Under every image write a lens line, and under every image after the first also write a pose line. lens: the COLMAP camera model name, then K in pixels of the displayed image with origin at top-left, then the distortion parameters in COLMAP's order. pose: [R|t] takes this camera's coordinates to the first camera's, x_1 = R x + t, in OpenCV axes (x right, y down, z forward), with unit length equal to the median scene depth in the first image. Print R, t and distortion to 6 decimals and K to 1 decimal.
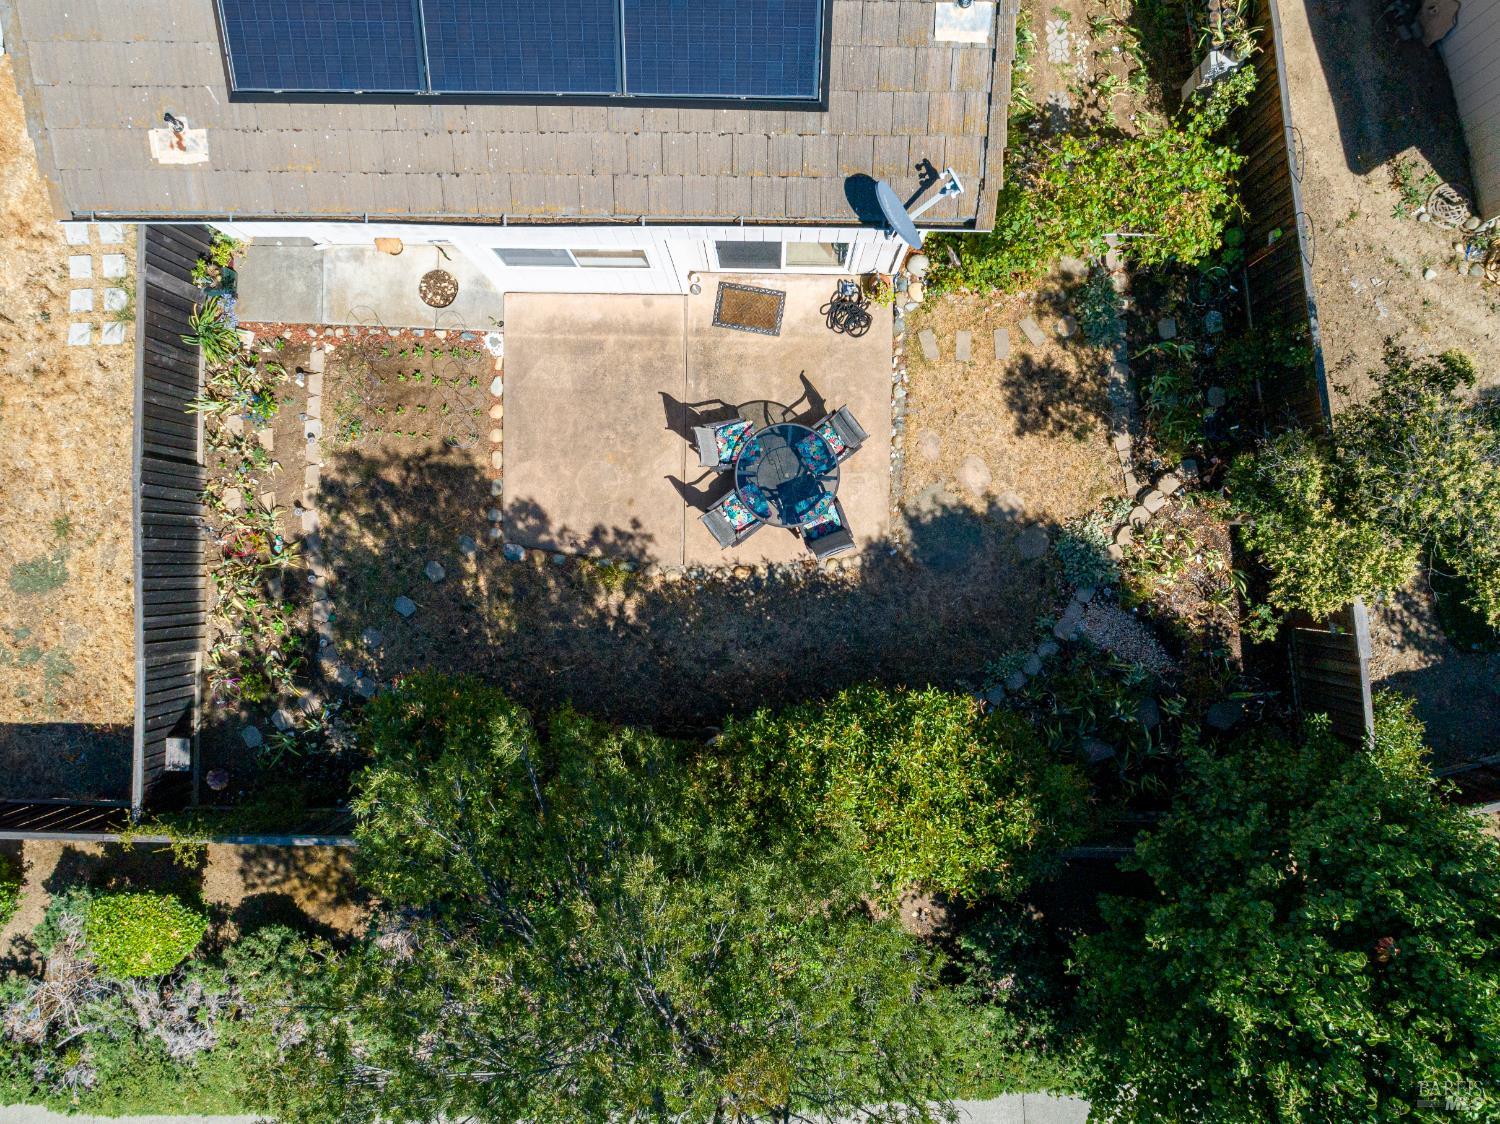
lens RADIAL K [[1132.1, 0, 750.0], [0, 1132.1, 562.0], [0, 0, 1]] dist [-0.025049, 0.008505]
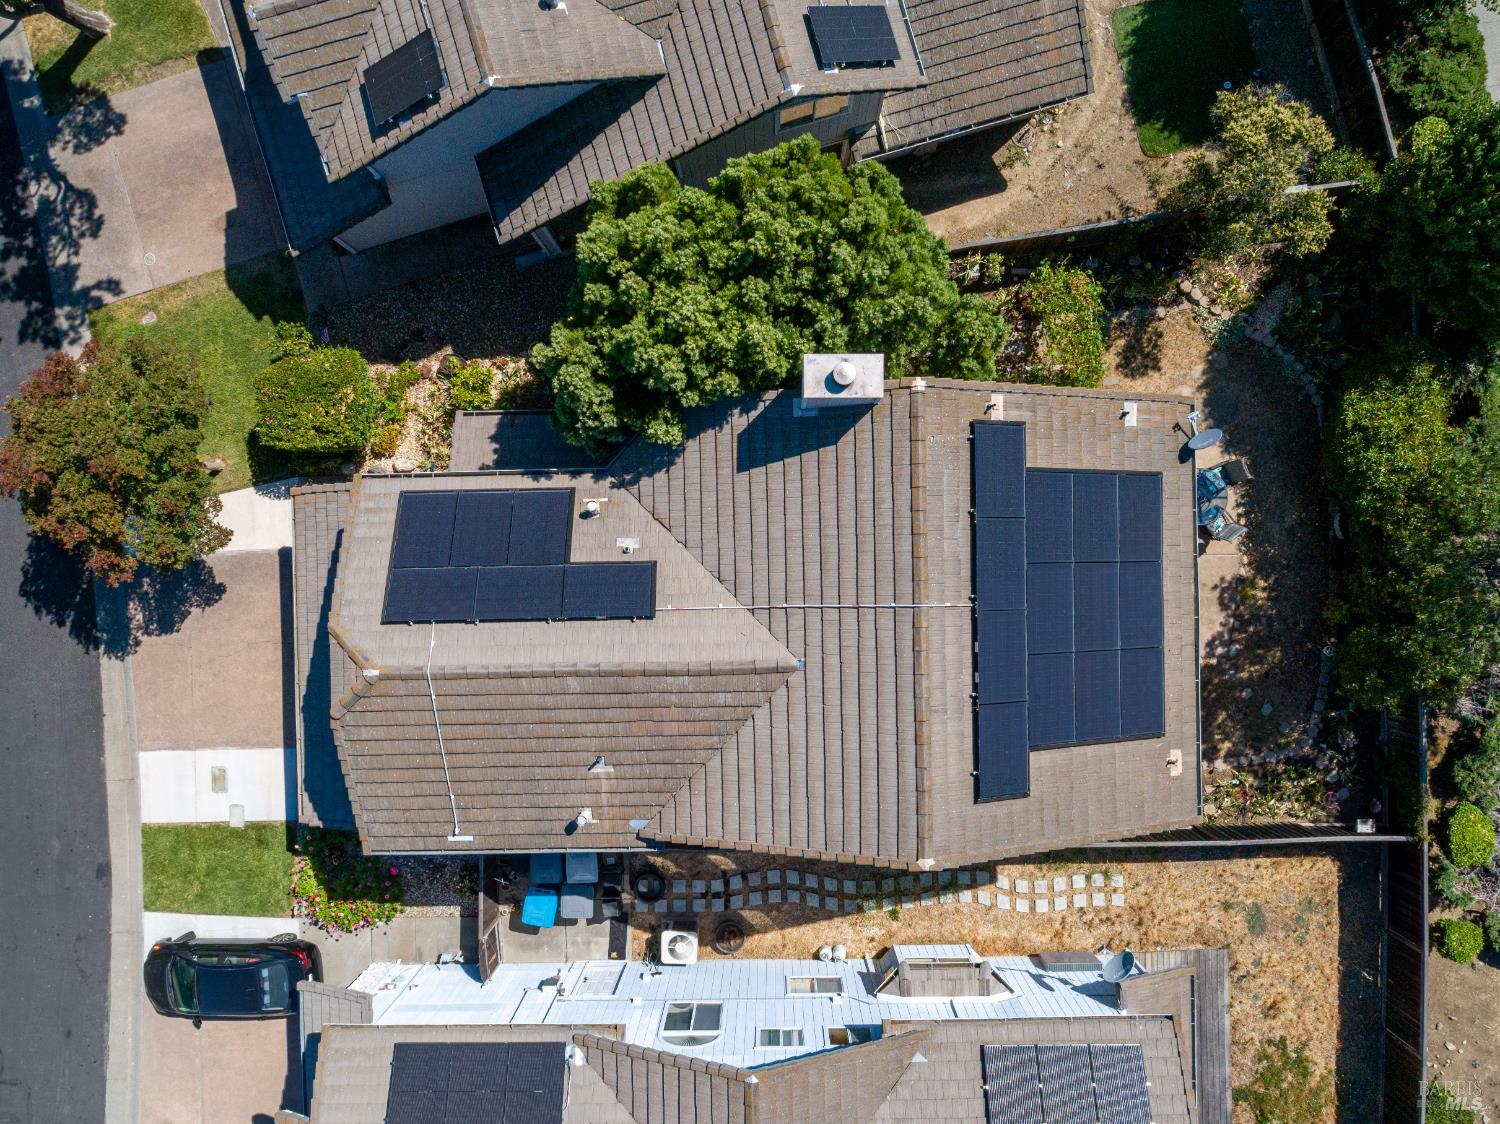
lens RADIAL K [[1132.1, 0, 750.0], [0, 1132.1, 562.0], [0, 0, 1]] dist [-0.025049, 0.008505]
pose [[-0.032249, -0.999412, 0.011680, -0.067699], [0.999161, -0.032532, -0.024894, -0.731521], [0.025260, 0.010867, 0.999622, -0.808892]]
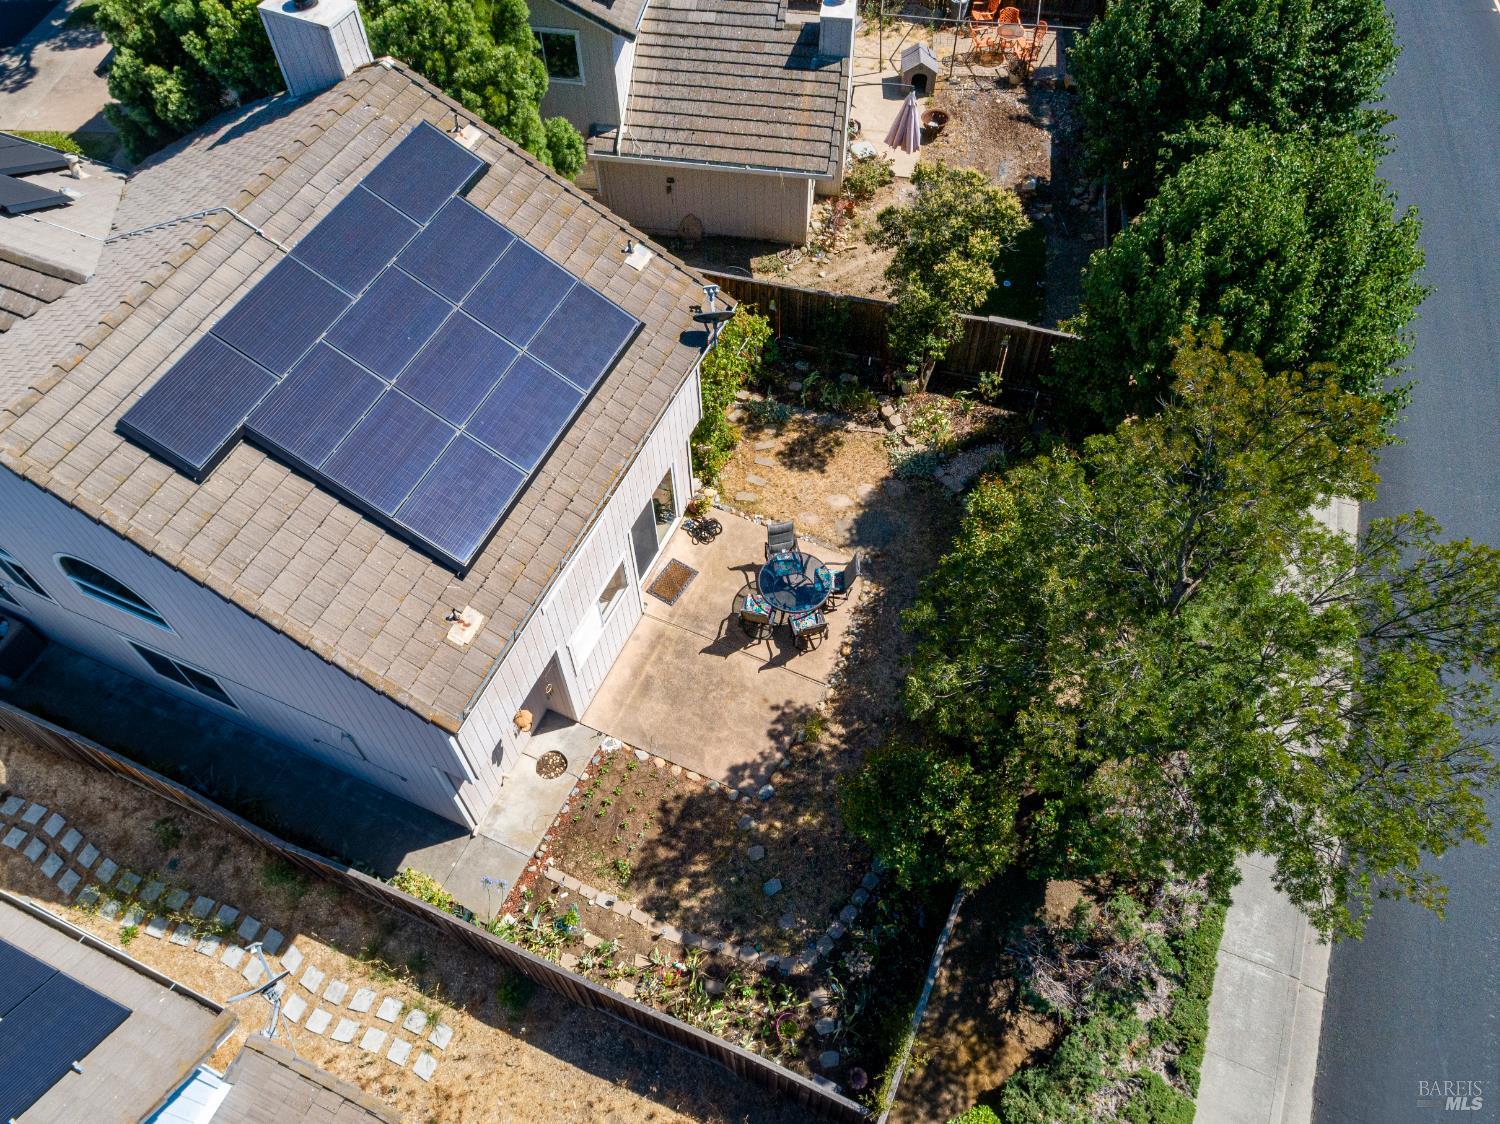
lens RADIAL K [[1132.1, 0, 750.0], [0, 1132.1, 562.0], [0, 0, 1]] dist [-0.025049, 0.008505]
pose [[0.393437, -0.754042, 0.525955, -0.687509], [0.919293, 0.316180, -0.234375, 0.188757], [0.010432, 0.575718, 0.817582, -0.167974]]
